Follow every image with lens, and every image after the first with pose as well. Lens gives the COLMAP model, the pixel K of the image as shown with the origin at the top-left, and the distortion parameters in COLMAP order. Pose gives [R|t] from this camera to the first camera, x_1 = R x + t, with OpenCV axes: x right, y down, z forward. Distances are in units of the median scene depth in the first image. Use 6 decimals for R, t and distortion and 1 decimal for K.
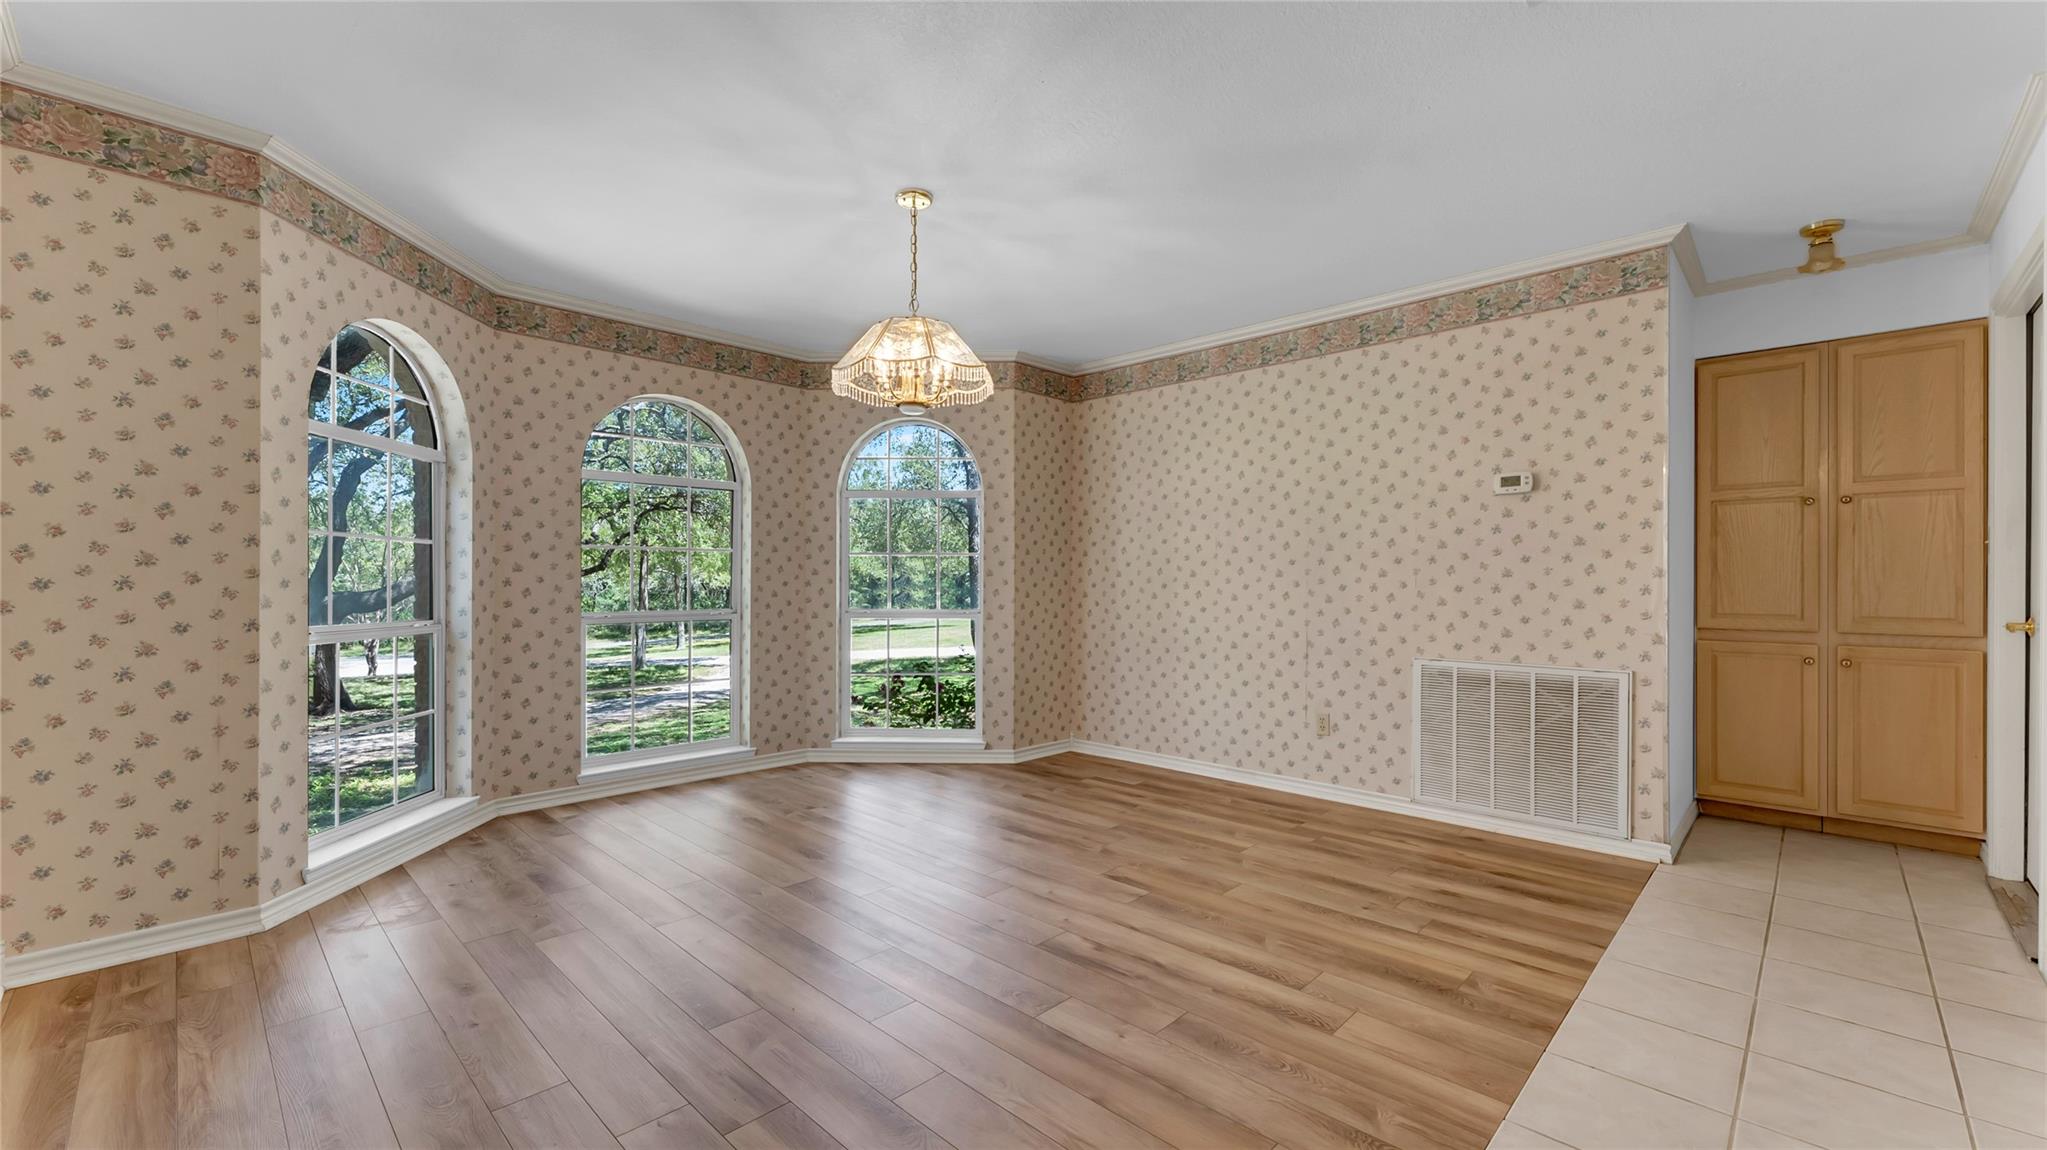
lens RADIAL K [[824.5, 0, 1022.6], [0, 824.5, 585.2], [0, 0, 1]] dist [-0.002563, -0.000317]
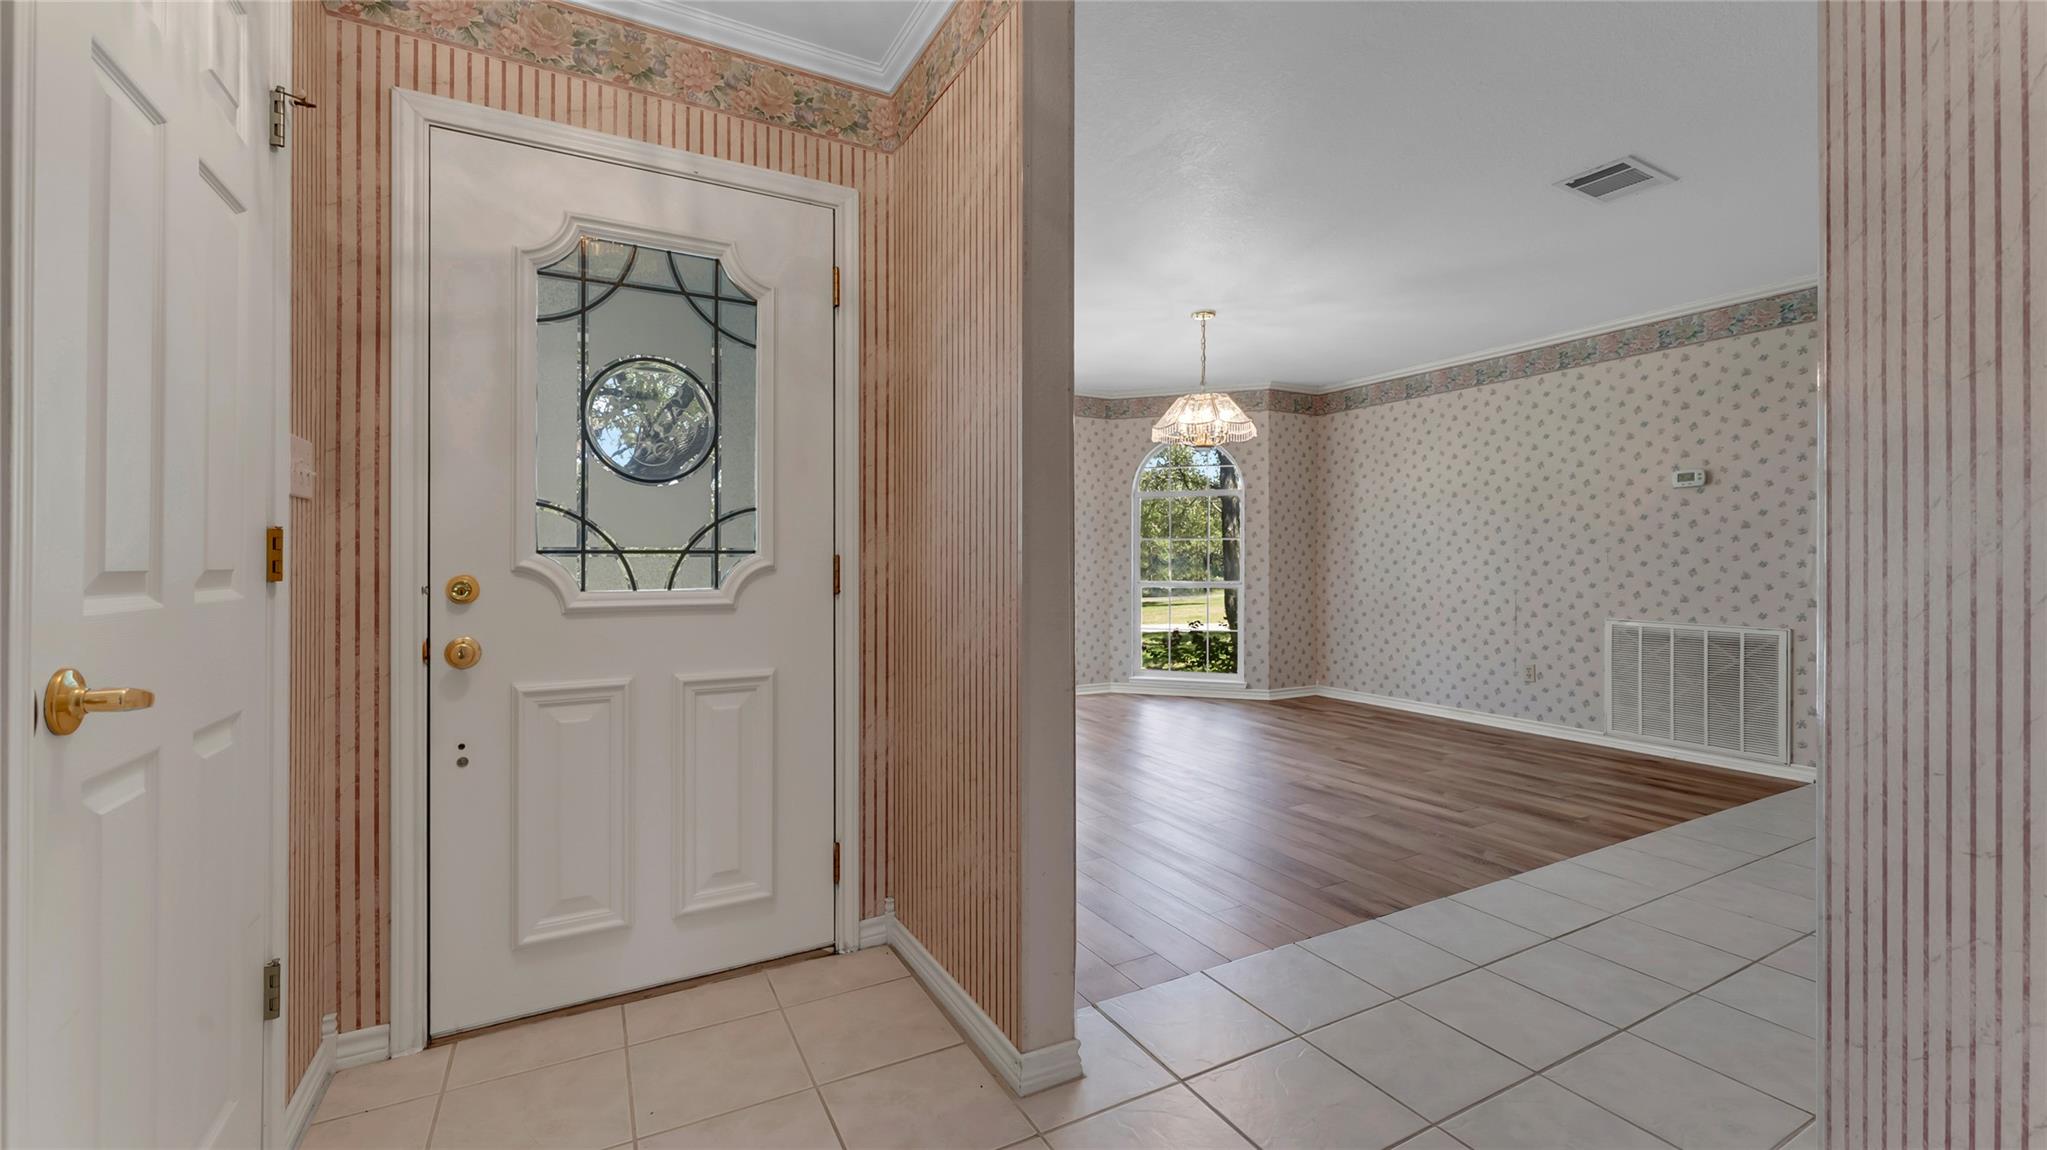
lens RADIAL K [[824.5, 0, 1016.9], [0, 824.5, 561.4], [0, 0, 1]] dist [-0.002563, -0.000317]
pose [[0.954817, -0.004047, -0.297168, -0.004933], [0.003172, 0.999989, -0.003427, 0.002228], [0.297179, 0.002329, 0.954819, -0.452107]]
